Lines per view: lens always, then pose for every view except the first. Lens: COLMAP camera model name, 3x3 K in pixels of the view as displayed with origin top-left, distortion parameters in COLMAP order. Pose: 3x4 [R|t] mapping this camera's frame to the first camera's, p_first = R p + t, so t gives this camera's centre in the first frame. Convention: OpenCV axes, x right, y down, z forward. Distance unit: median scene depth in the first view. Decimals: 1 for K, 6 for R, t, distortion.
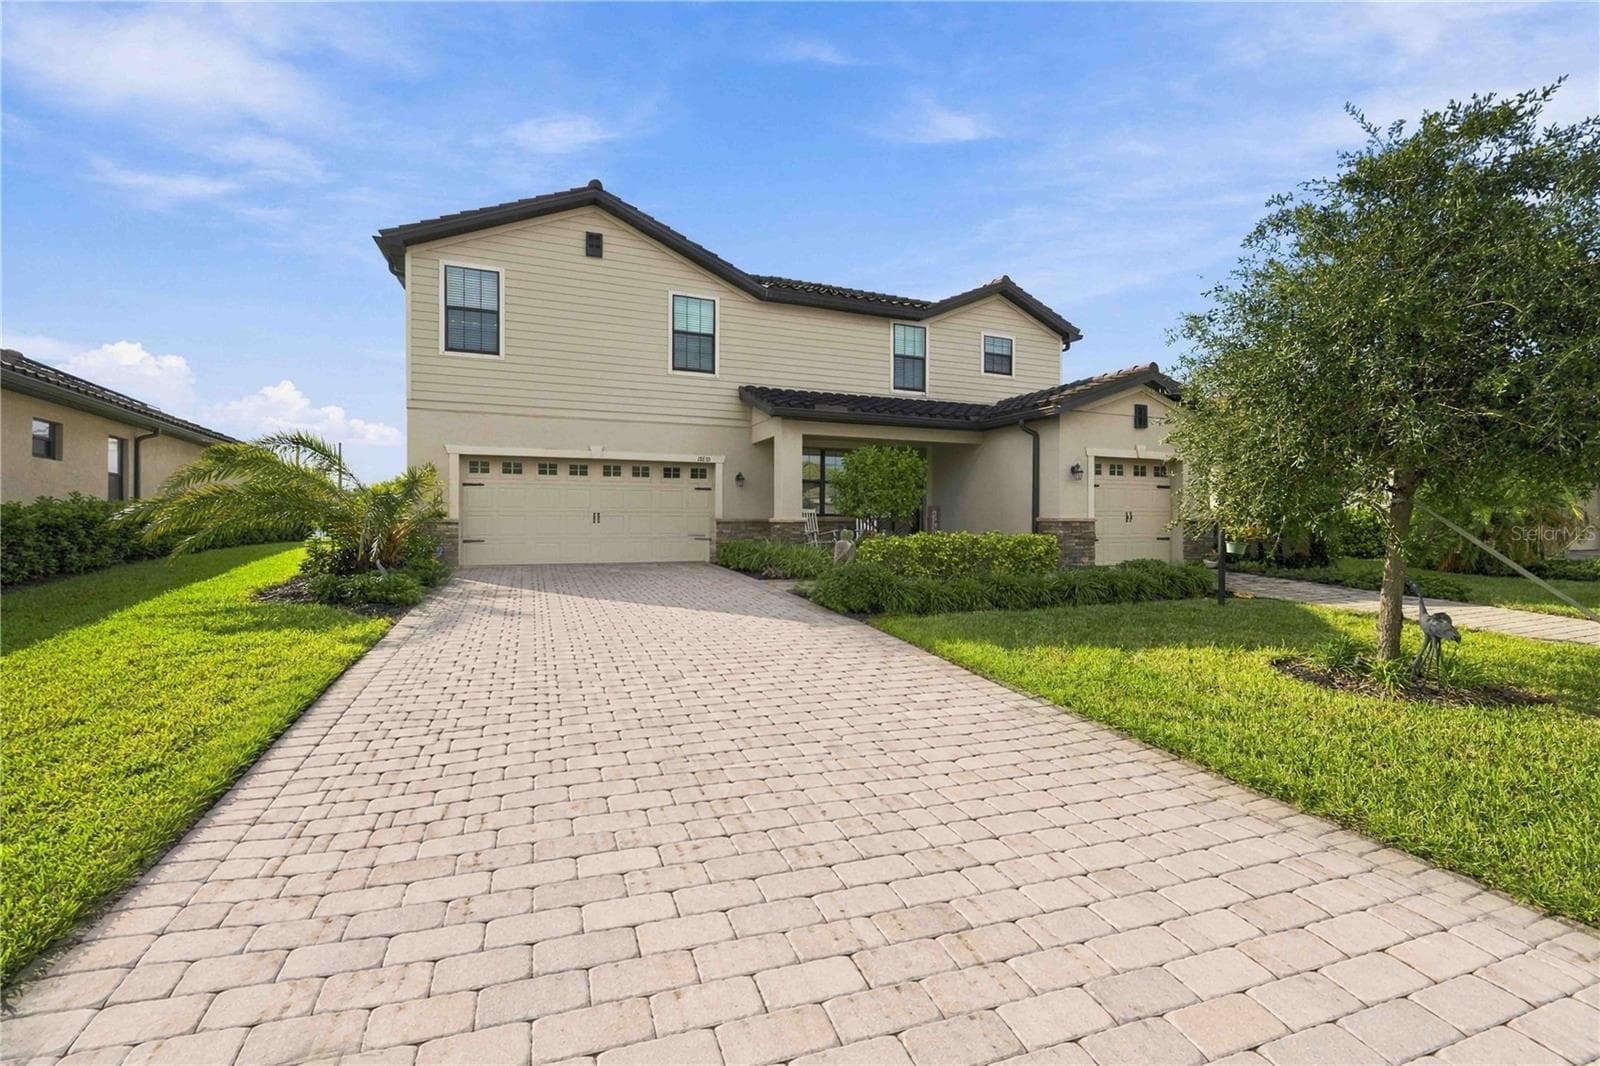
lens RADIAL K [[632.1, 0, 796.5], [0, 632.1, 533.4], [0, 0, 1]] dist [-0.029121, -0.000309]
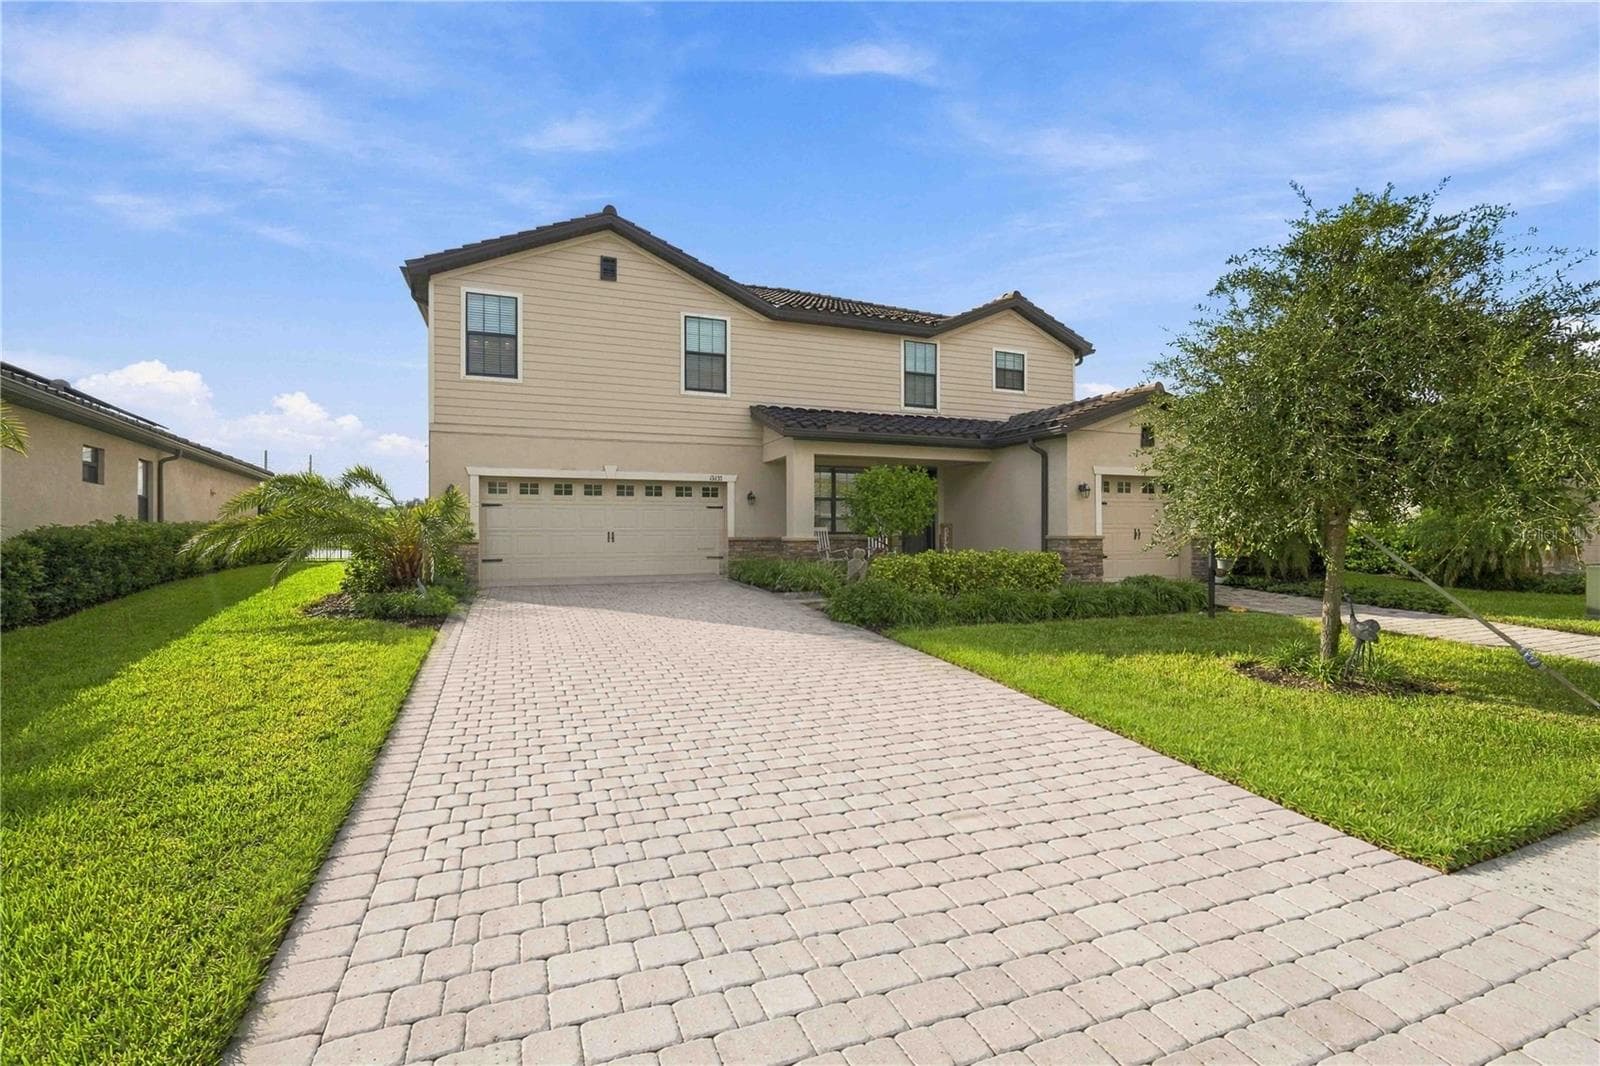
lens RADIAL K [[751.1, 0, 807.4], [0, 751.1, 537.4], [0, 0, 1]] dist [-0.024782, -0.000212]
pose [[0.999868, -0.003702, 0.015798, -0.022390], [0.003964, 0.999855, -0.016572, -0.003443], [-0.015734, 0.016632, 0.999738, -0.215062]]
